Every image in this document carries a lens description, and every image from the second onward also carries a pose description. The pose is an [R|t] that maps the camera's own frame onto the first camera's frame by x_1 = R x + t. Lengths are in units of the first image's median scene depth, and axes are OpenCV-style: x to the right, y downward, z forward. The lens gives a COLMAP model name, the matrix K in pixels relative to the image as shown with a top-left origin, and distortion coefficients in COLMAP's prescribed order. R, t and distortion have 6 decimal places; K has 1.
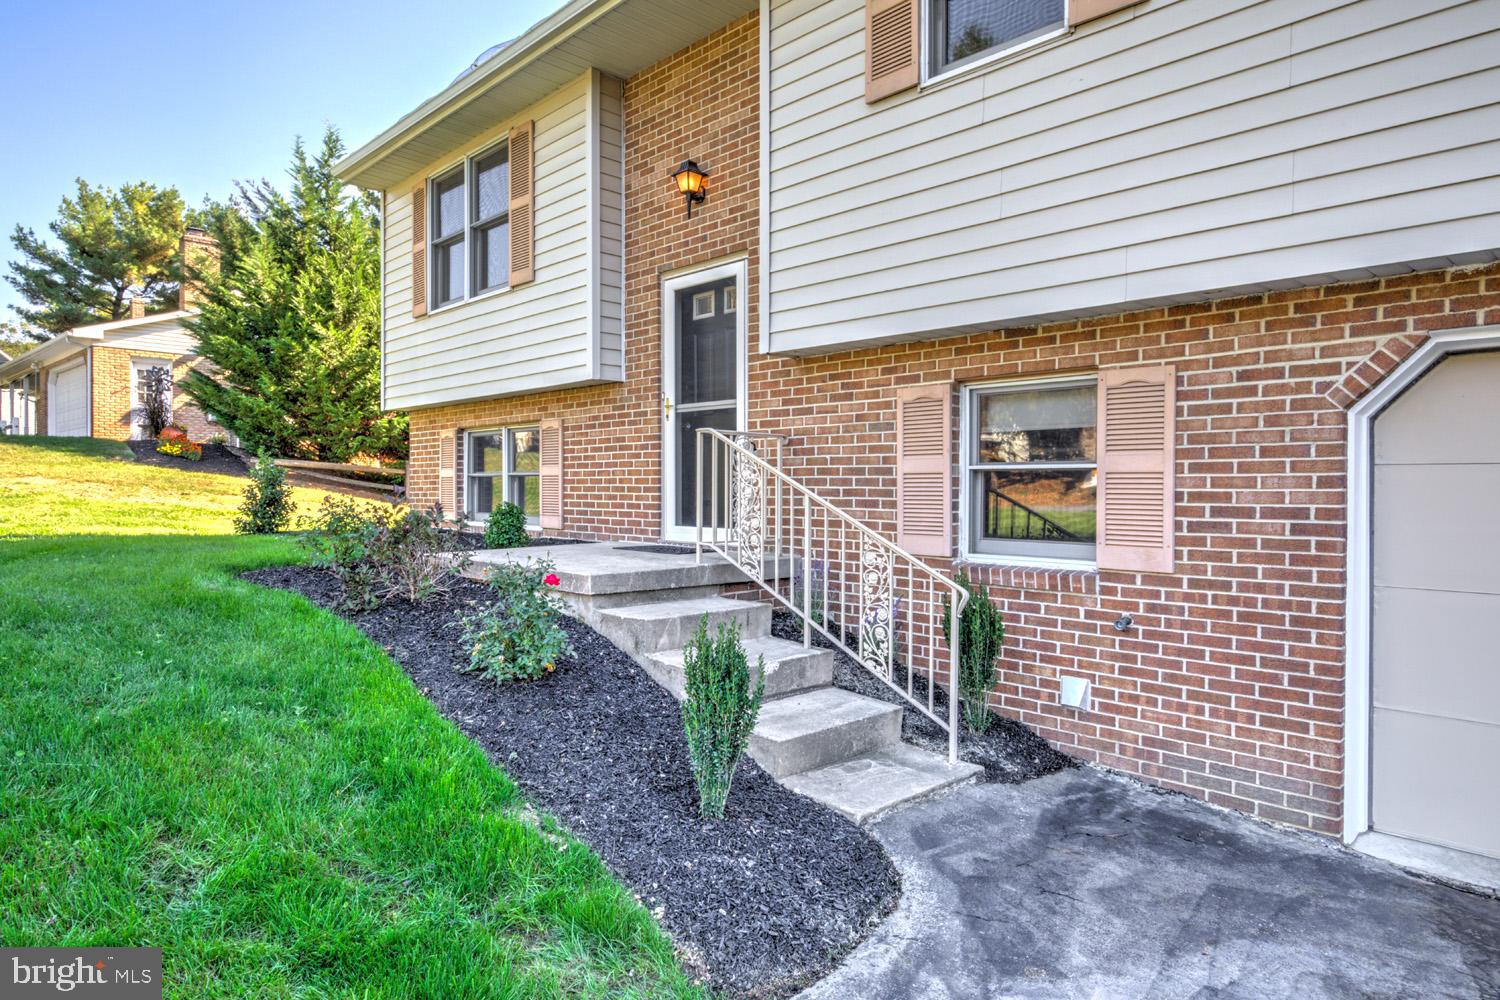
lens RADIAL K [[887.2, 0, 750.0], [0, 887.2, 500.0], [0, 0, 1]] dist [-0.000123, -0.000465]
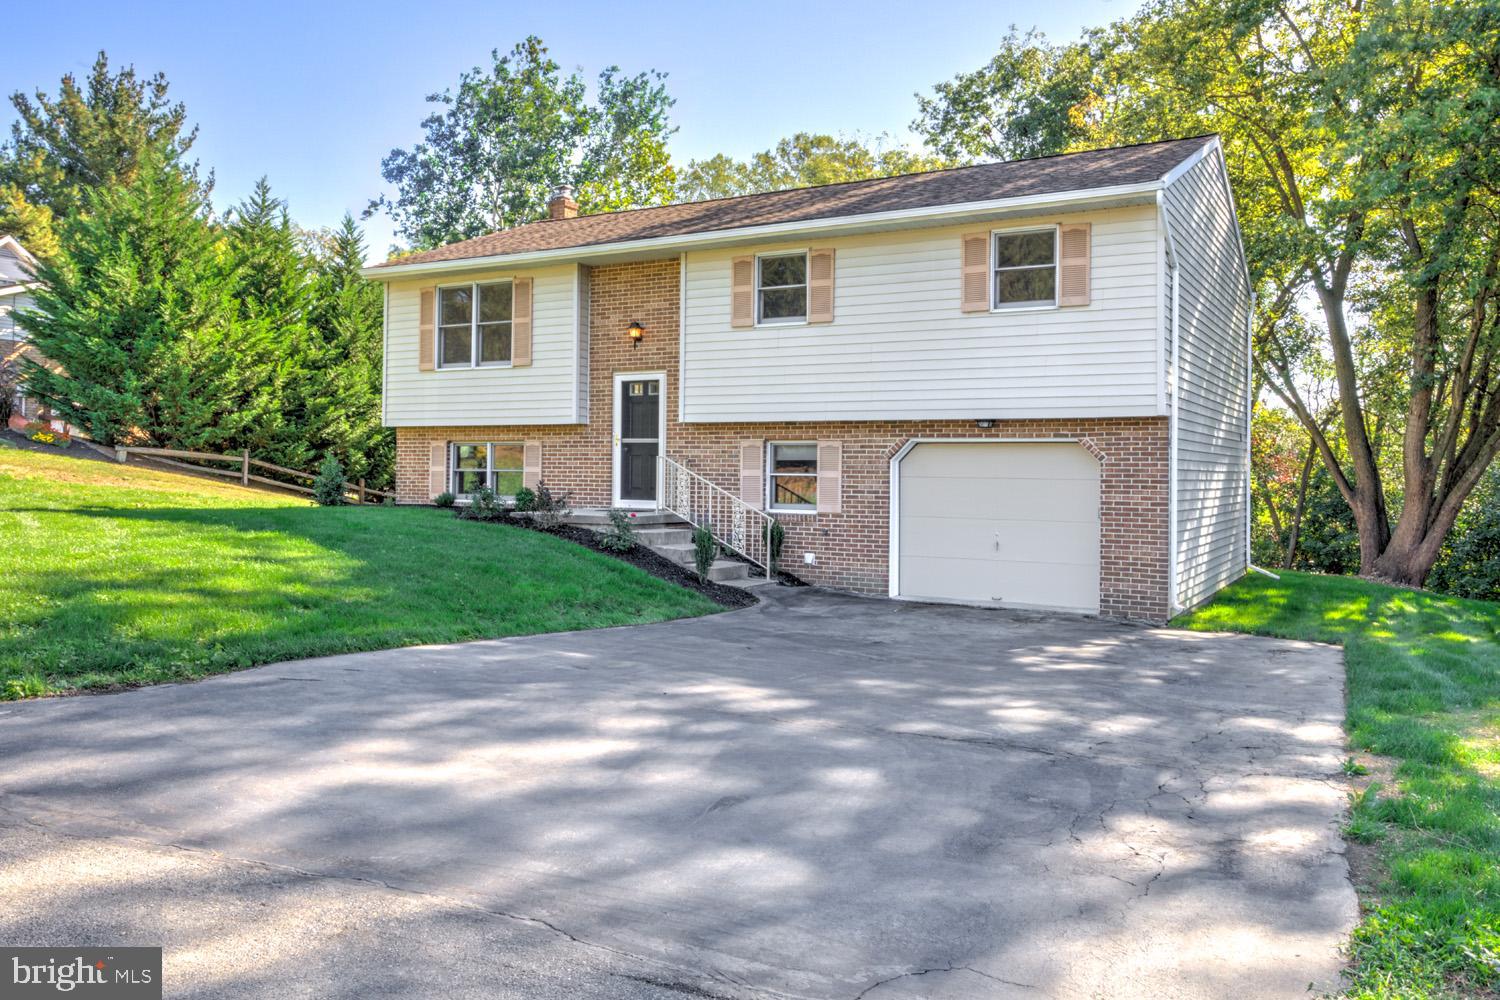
lens RADIAL K [[1185.5, 0, 750.0], [0, 1185.5, 500.0], [0, 0, 1]] dist [0.001457, -0.000180]
pose [[0.959020, 0.001216, 0.283337, -0.699413], [-0.004534, 0.999929, 0.011054, -0.001069], [-0.283303, -0.011886, 0.958957, -2.030106]]
